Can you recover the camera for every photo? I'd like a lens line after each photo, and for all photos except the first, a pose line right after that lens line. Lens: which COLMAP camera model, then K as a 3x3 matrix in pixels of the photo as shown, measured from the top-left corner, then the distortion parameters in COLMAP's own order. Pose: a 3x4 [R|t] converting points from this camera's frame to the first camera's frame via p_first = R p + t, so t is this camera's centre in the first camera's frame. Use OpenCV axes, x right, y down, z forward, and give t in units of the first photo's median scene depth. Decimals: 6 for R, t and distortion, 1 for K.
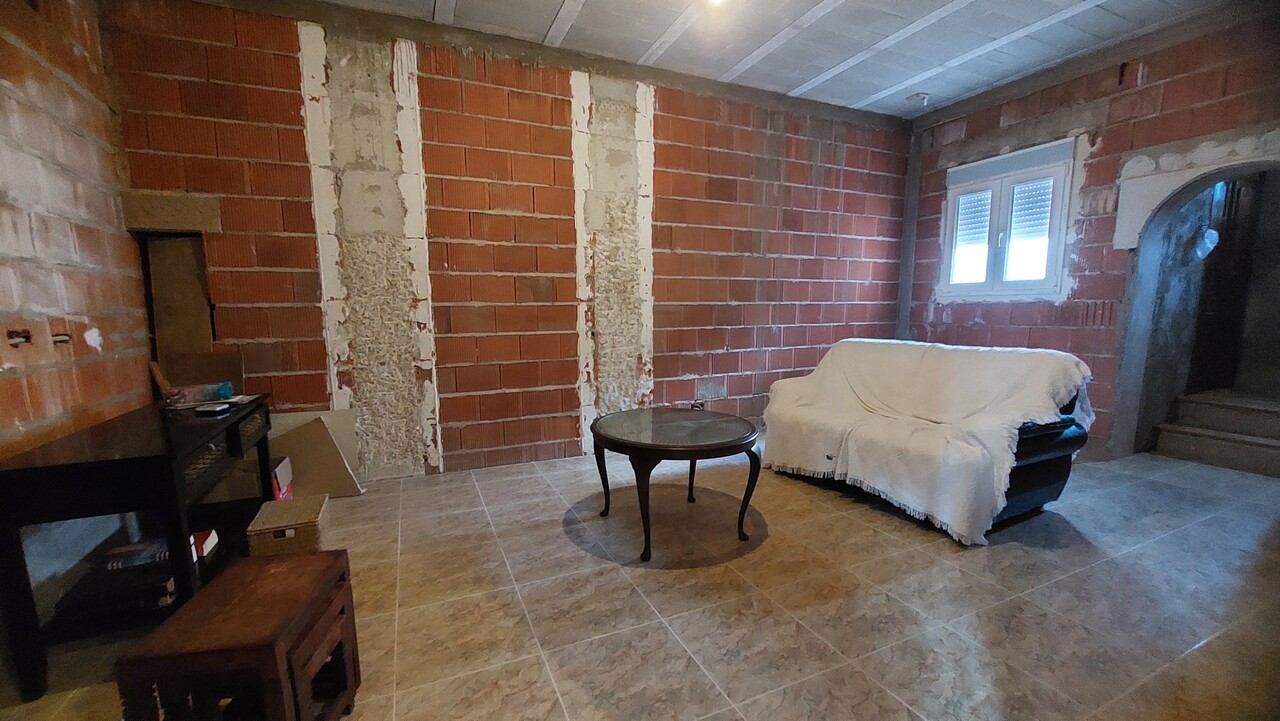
lens RADIAL K [[502.4, 0, 632.4], [0, 502.4, 369.7], [0, 0, 1]] dist [-0.010680, -0.000566]
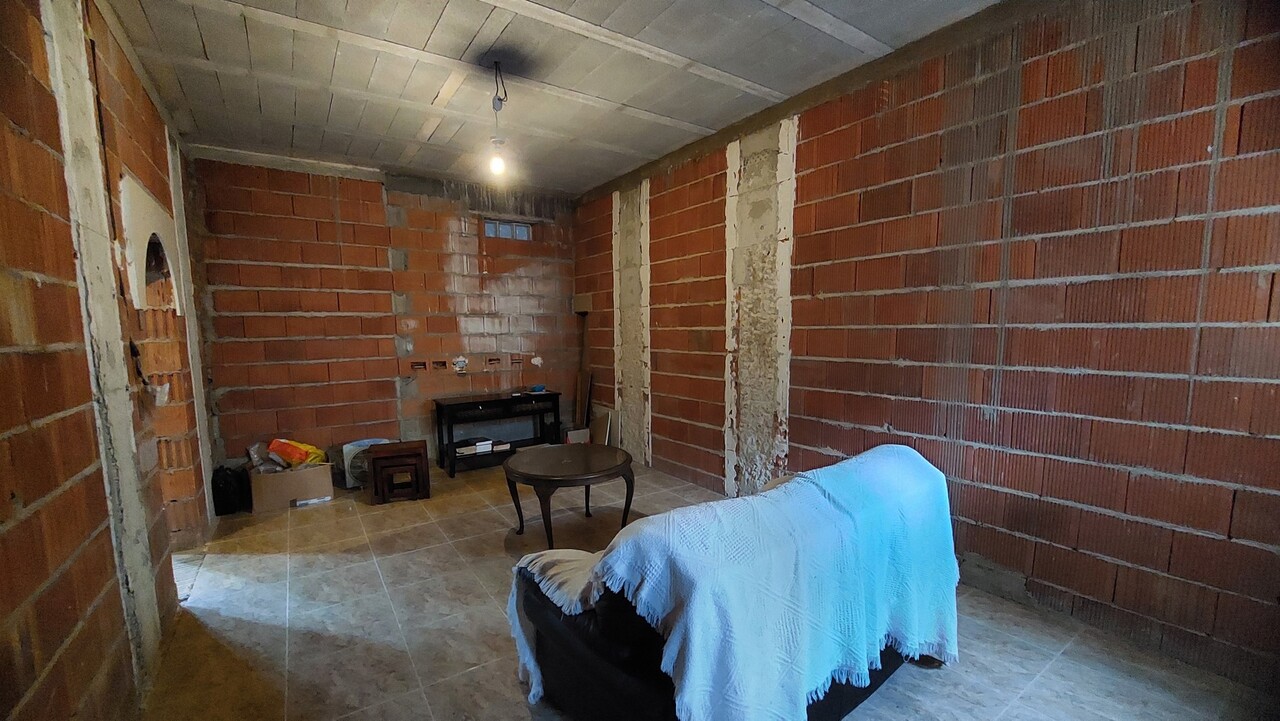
lens RADIAL K [[502.4, 0, 631.0], [0, 502.4, 367.7], [0, 0, 1]] dist [-0.010680, -0.000566]
pose [[0.184574, 0.081460, -0.979437, 0.914131], [-0.111966, 0.991814, 0.061390, -0.146106], [0.976420, 0.098333, 0.192184, 0.596431]]
